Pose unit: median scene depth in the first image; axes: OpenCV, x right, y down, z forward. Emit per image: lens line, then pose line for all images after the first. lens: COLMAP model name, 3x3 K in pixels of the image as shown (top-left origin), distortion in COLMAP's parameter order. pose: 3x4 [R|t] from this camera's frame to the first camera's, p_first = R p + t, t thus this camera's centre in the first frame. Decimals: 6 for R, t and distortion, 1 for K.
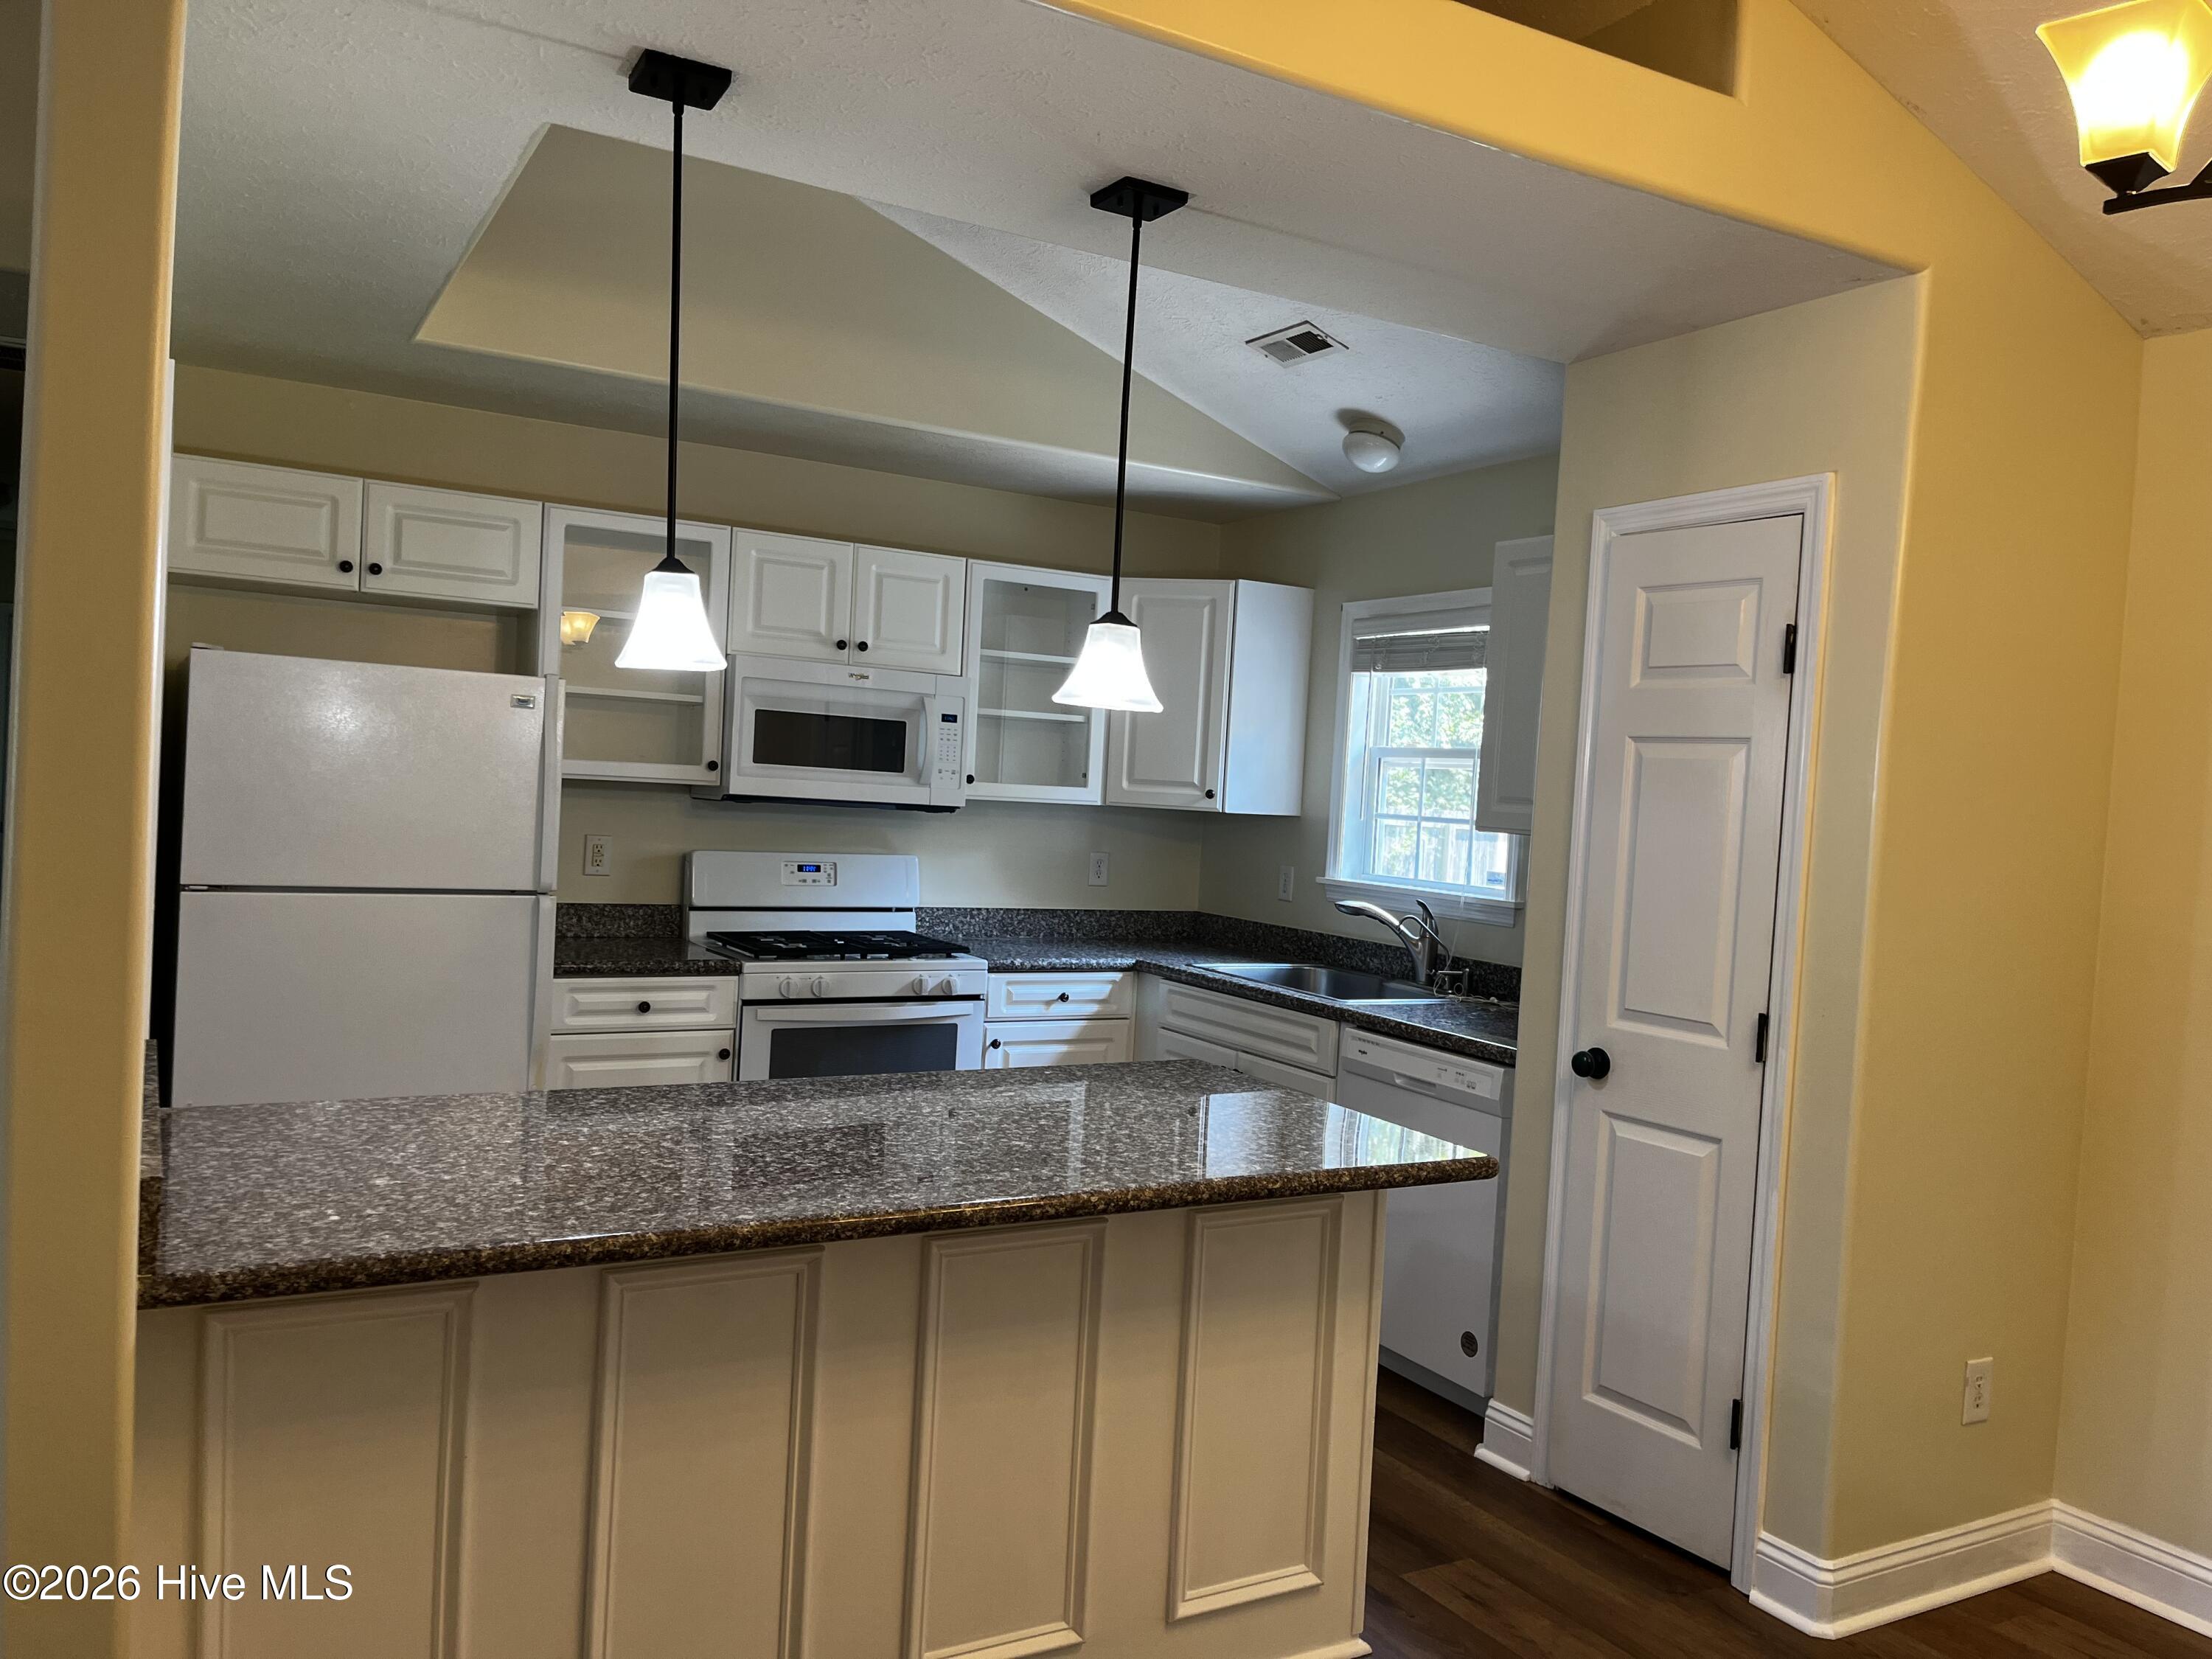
lens RADIAL K [[1676.5, 0, 1110.6], [0, 1676.5, 834.3], [0, 0, 1]] dist [0.064295, -0.096440]
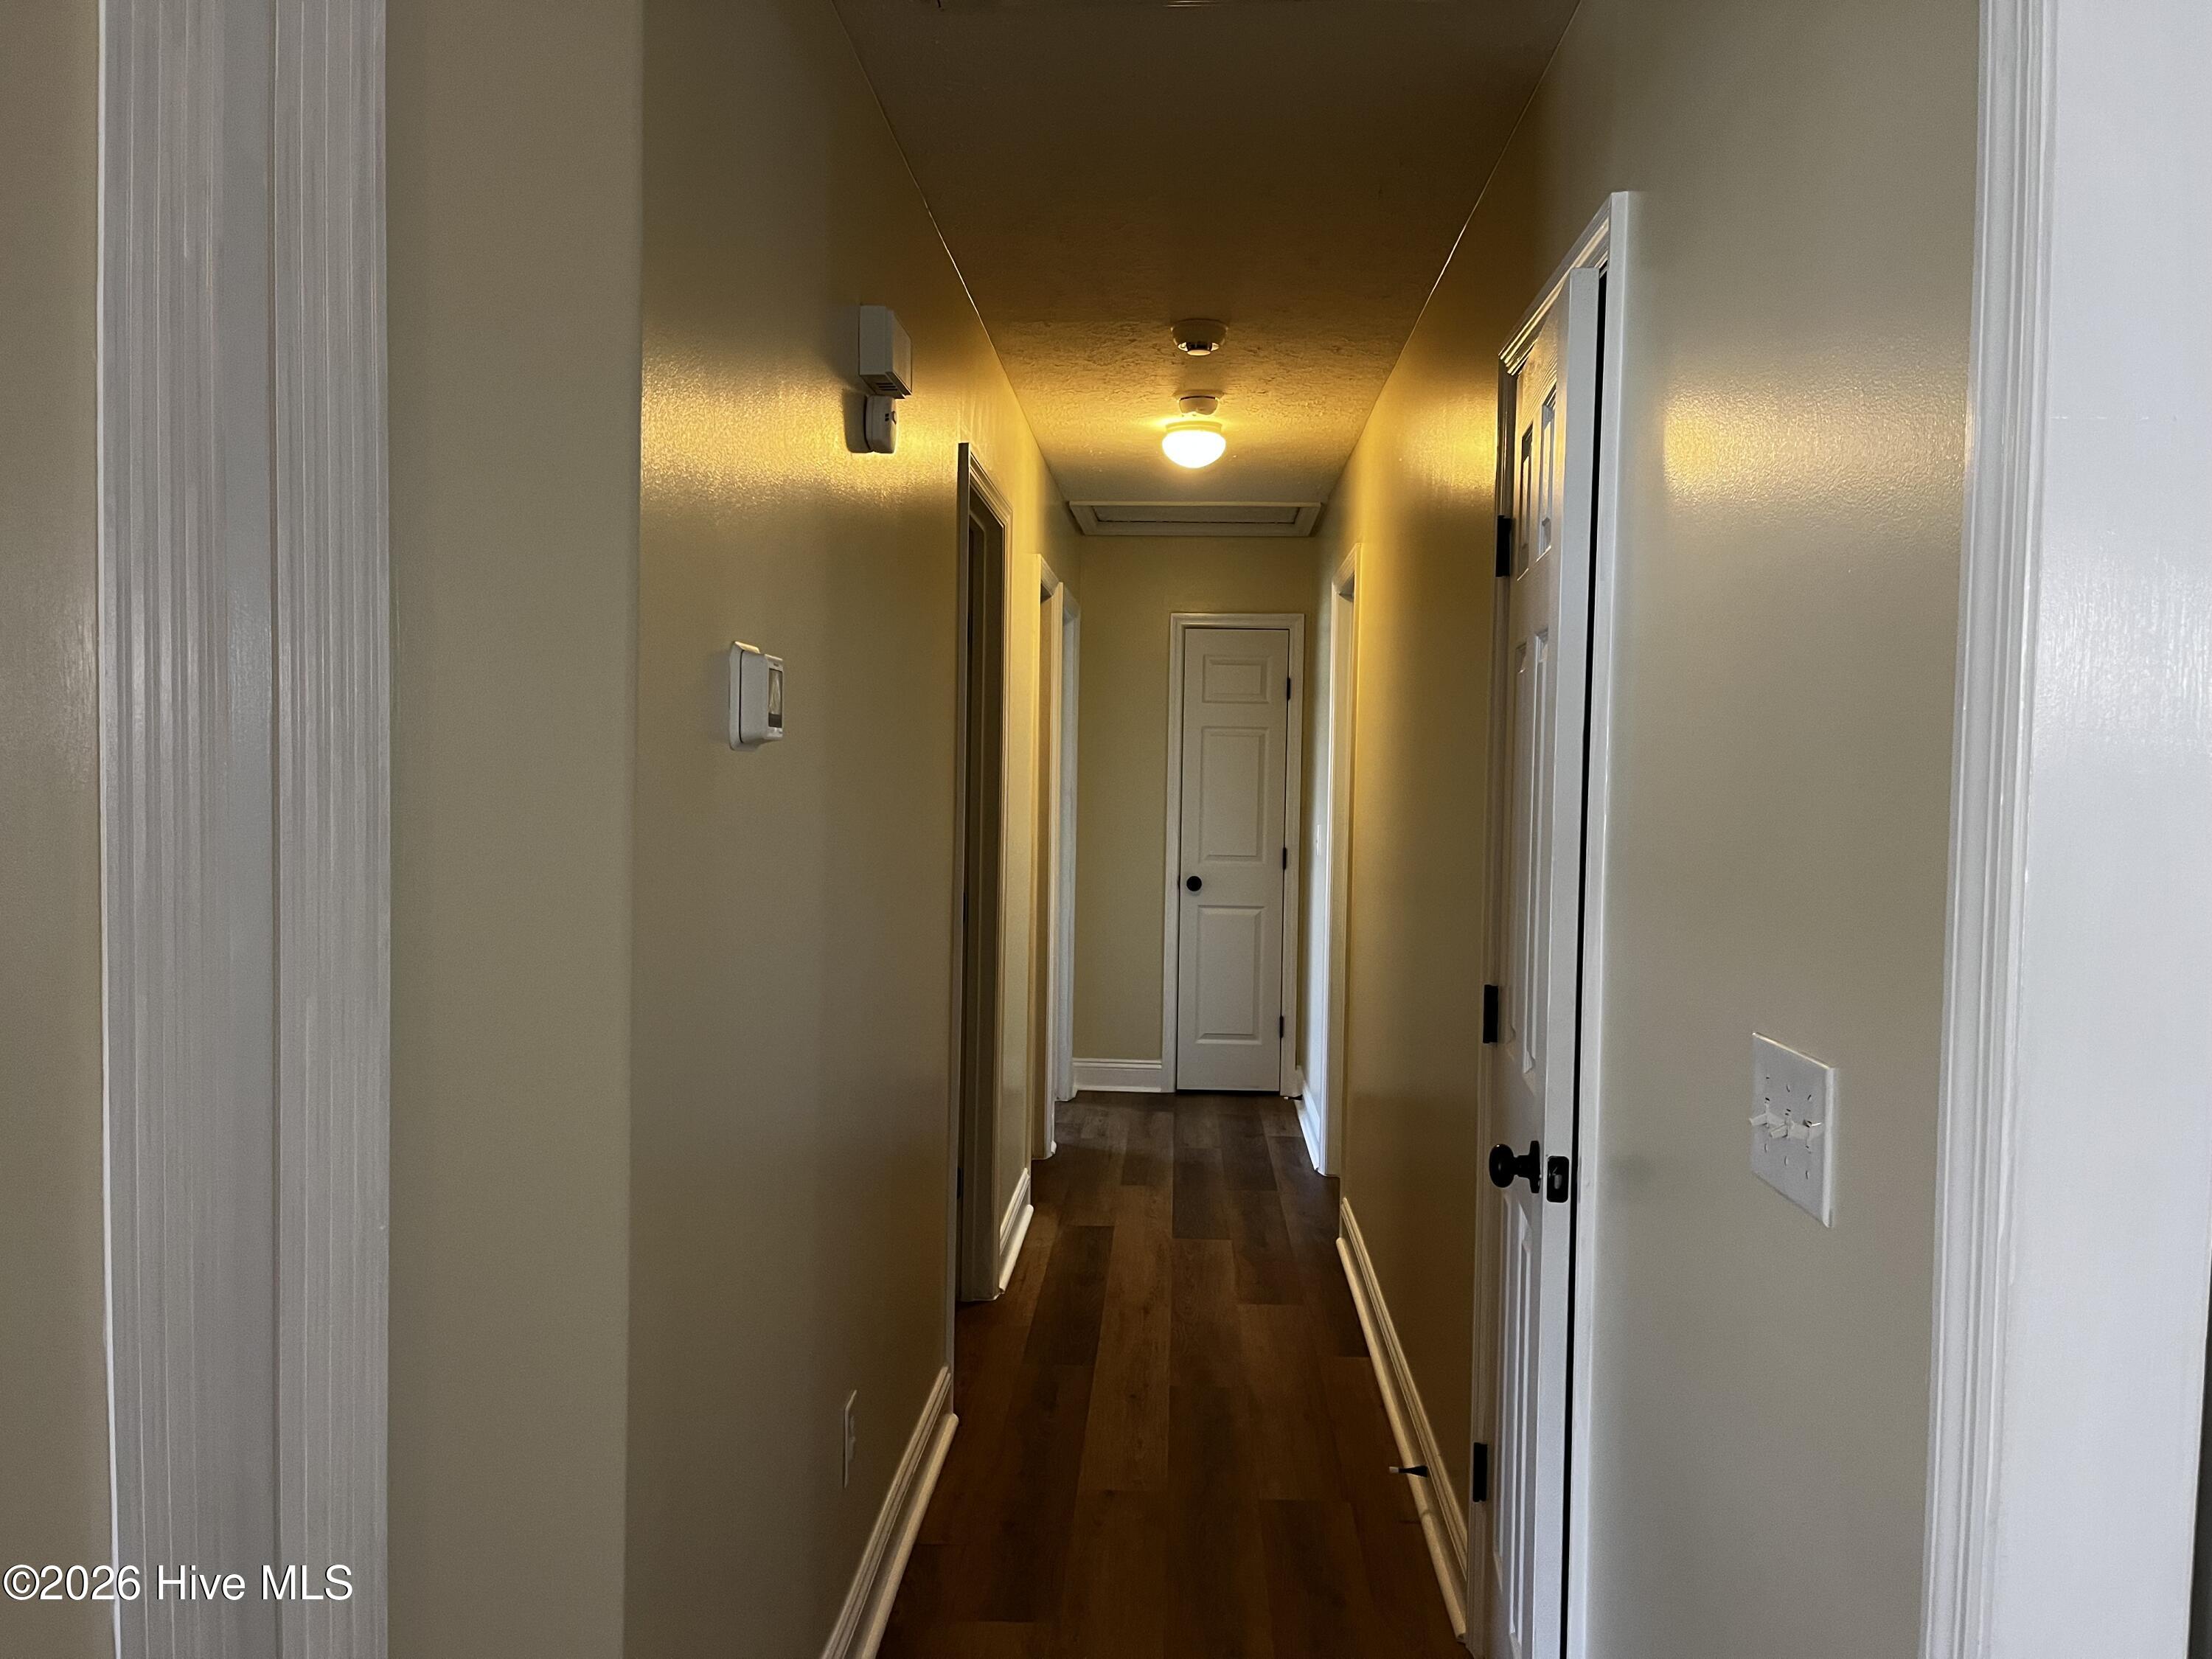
lens RADIAL K [[1676.5, 0, 1096.7], [0, 1676.5, 833.3], [0, 0, 1]] dist [0.064295, -0.096440]
pose [[0.557232, -0.081671, 0.826331, -1.381469], [0.034928, 0.996576, 0.074944, -0.079332], [-0.829622, -0.012899, 0.558176, -0.055221]]
